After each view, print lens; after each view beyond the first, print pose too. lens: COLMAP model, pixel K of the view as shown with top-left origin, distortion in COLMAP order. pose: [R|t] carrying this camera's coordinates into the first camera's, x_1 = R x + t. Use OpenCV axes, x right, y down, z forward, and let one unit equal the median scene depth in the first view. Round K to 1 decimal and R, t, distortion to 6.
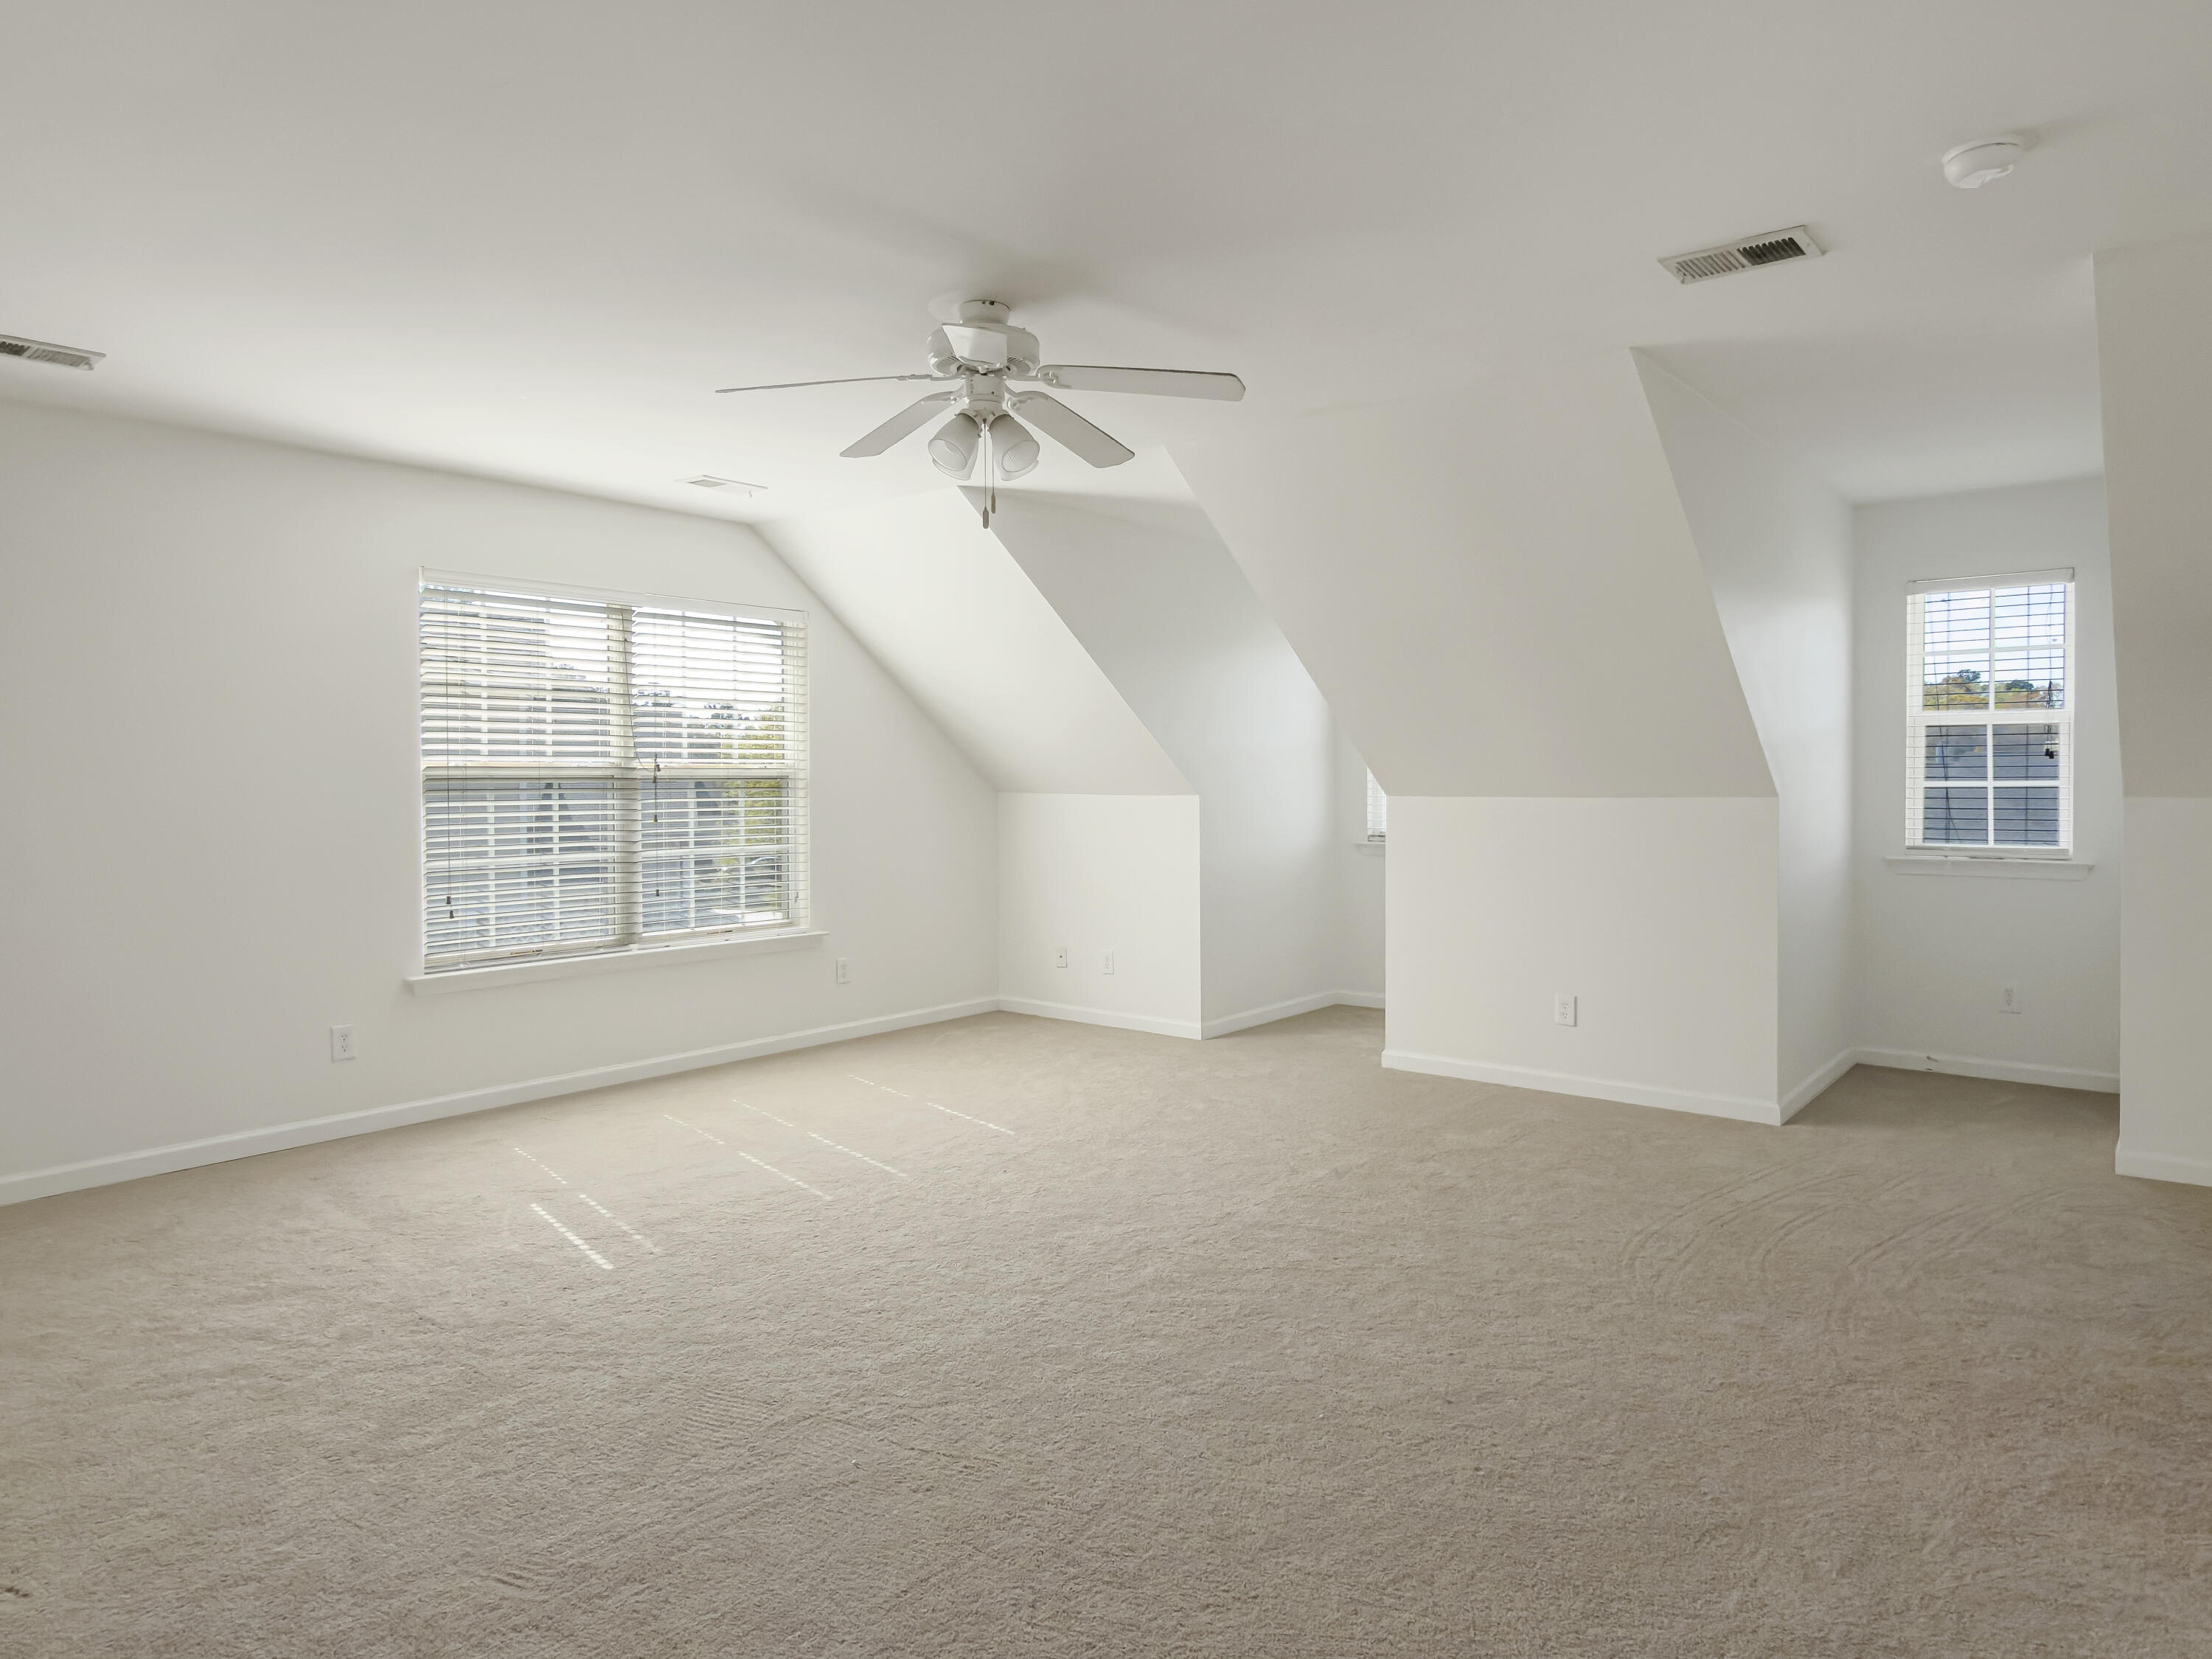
lens RADIAL K [[1333.4, 0, 1114.8], [0, 1333.4, 817.5], [0, 0, 1]] dist [-0.000811, 0.001528]
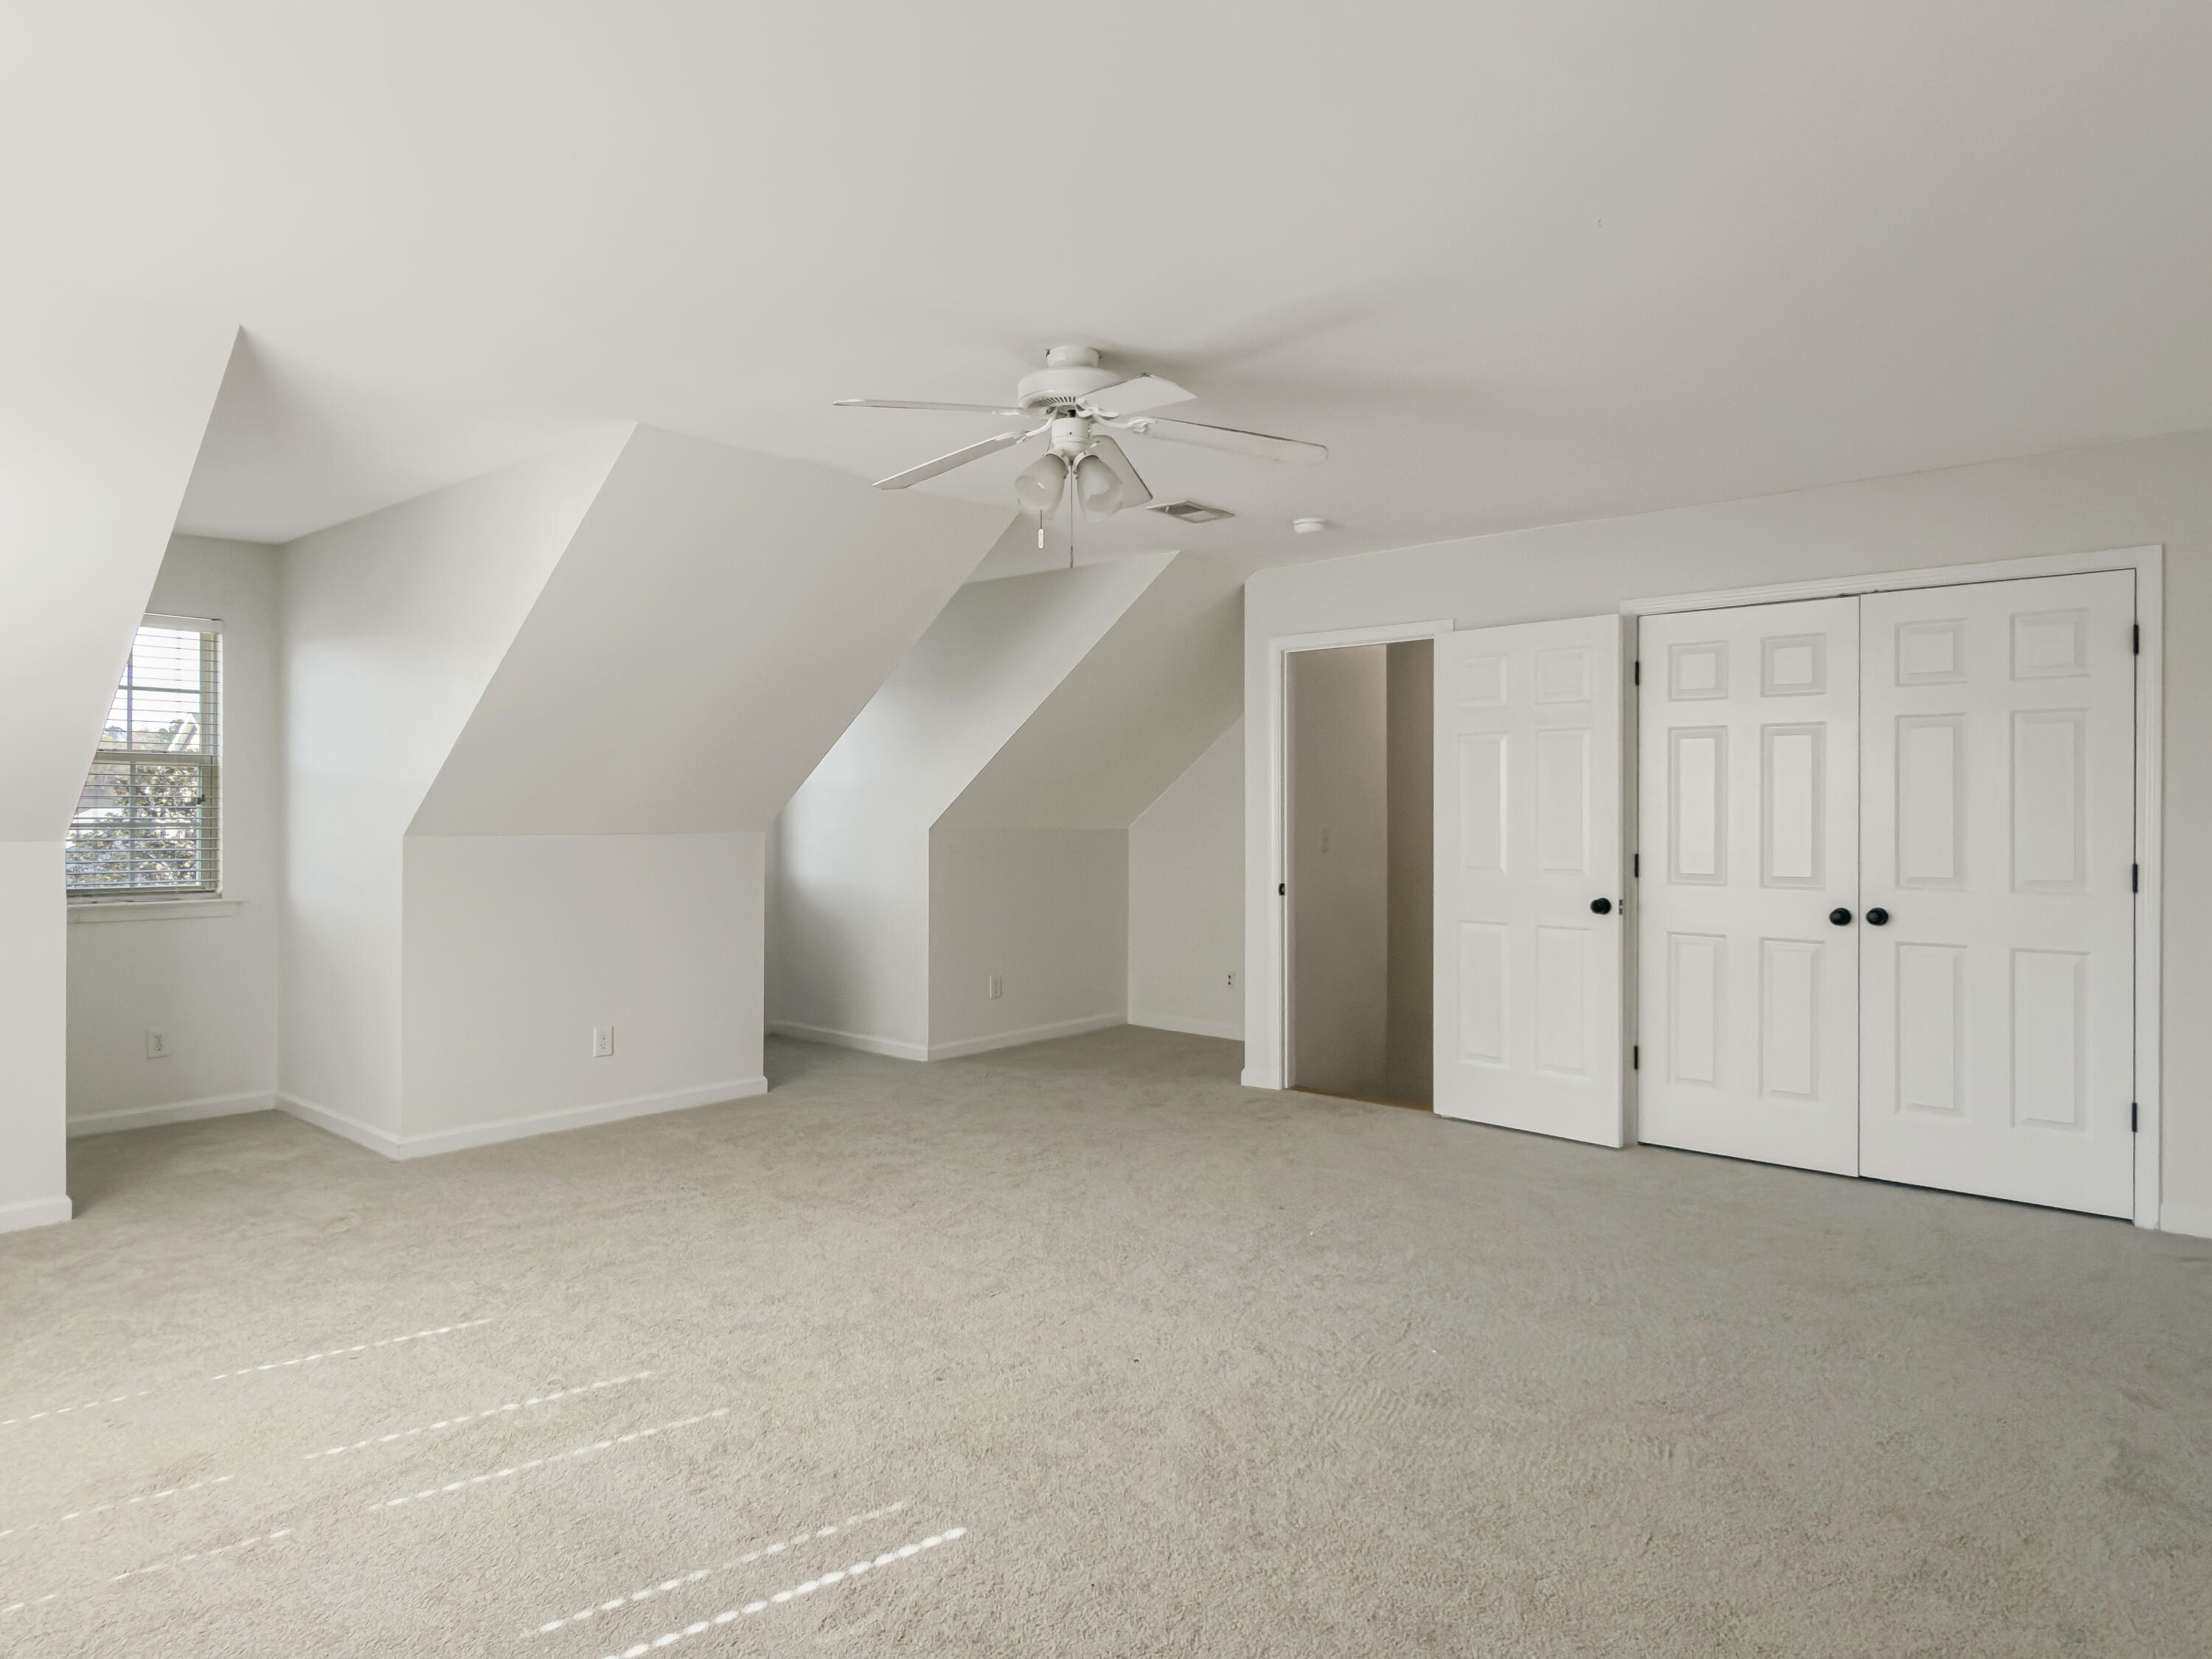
lens RADIAL K [[1333.4, 0, 1097.7], [0, 1333.4, 822.0], [0, 0, 1]] dist [-0.000811, 0.001528]
pose [[0.039346, 0.000737, 0.999225, -0.681357], [0.027377, 0.999624, -0.001816, -0.013998], [-0.998851, 0.027428, 0.039311, 0.574448]]
